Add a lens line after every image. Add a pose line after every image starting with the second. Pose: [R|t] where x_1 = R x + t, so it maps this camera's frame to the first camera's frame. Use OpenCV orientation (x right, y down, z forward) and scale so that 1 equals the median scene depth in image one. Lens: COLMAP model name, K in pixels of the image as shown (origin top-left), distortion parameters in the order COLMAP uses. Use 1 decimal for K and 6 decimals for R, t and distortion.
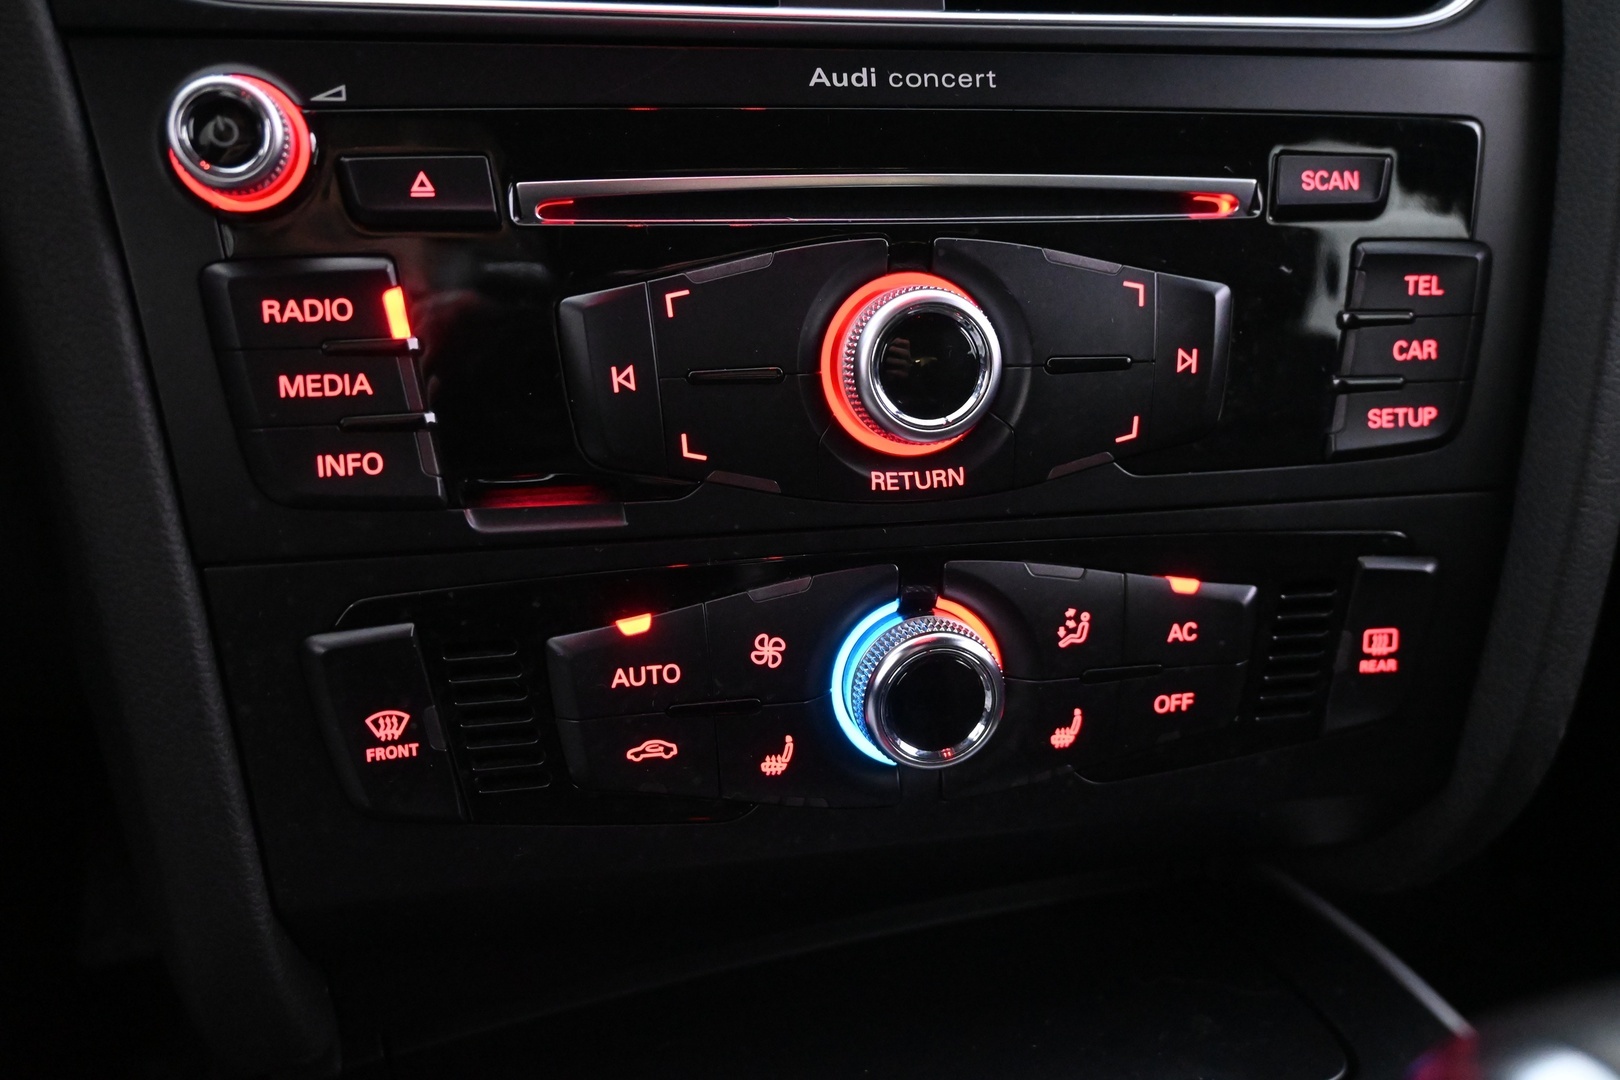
lens RADIAL K [[1364.2, 0, 805.2], [0, 1364.2, 551.1], [0, 0, 1]] dist [0.014573, -0.008530]
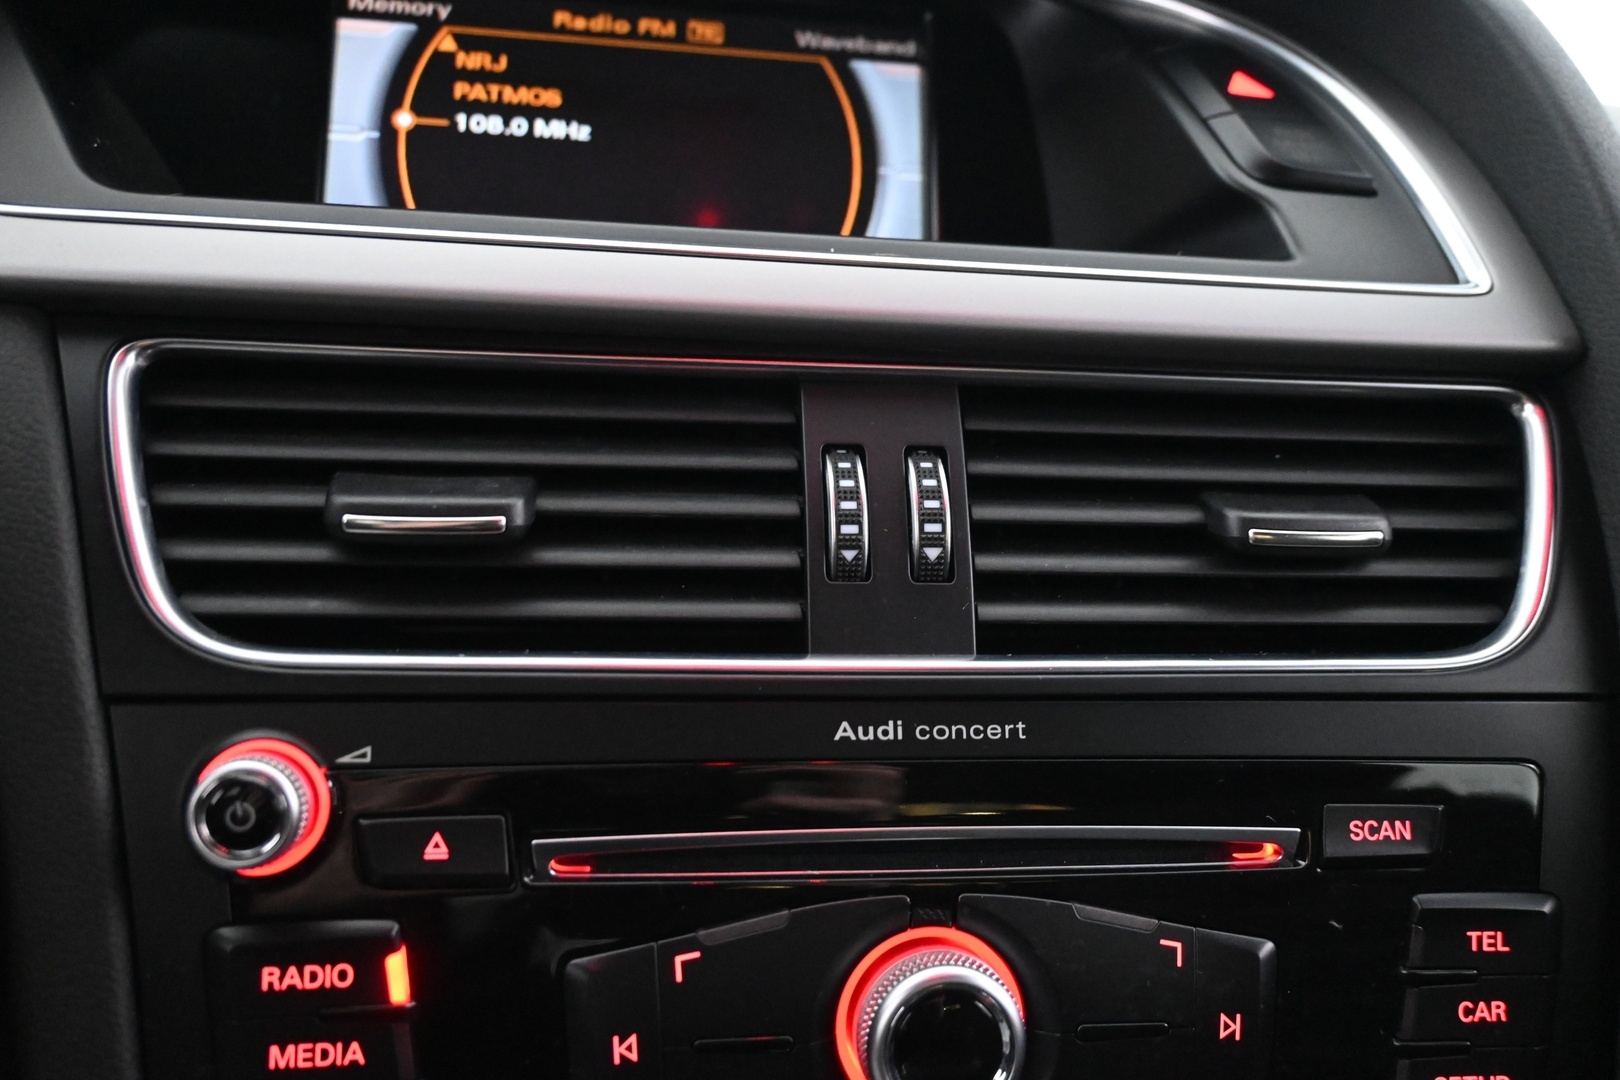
lens RADIAL K [[1364.2, 0, 808.4], [0, 1364.2, 526.8], [0, 0, 1]] dist [0.014573, -0.008530]
pose [[0.997175, 0.034611, -0.066671, 0.045504], [-0.047206, 0.979112, -0.197767, -0.297960], [0.058433, 0.200355, 0.977979, -0.002409]]
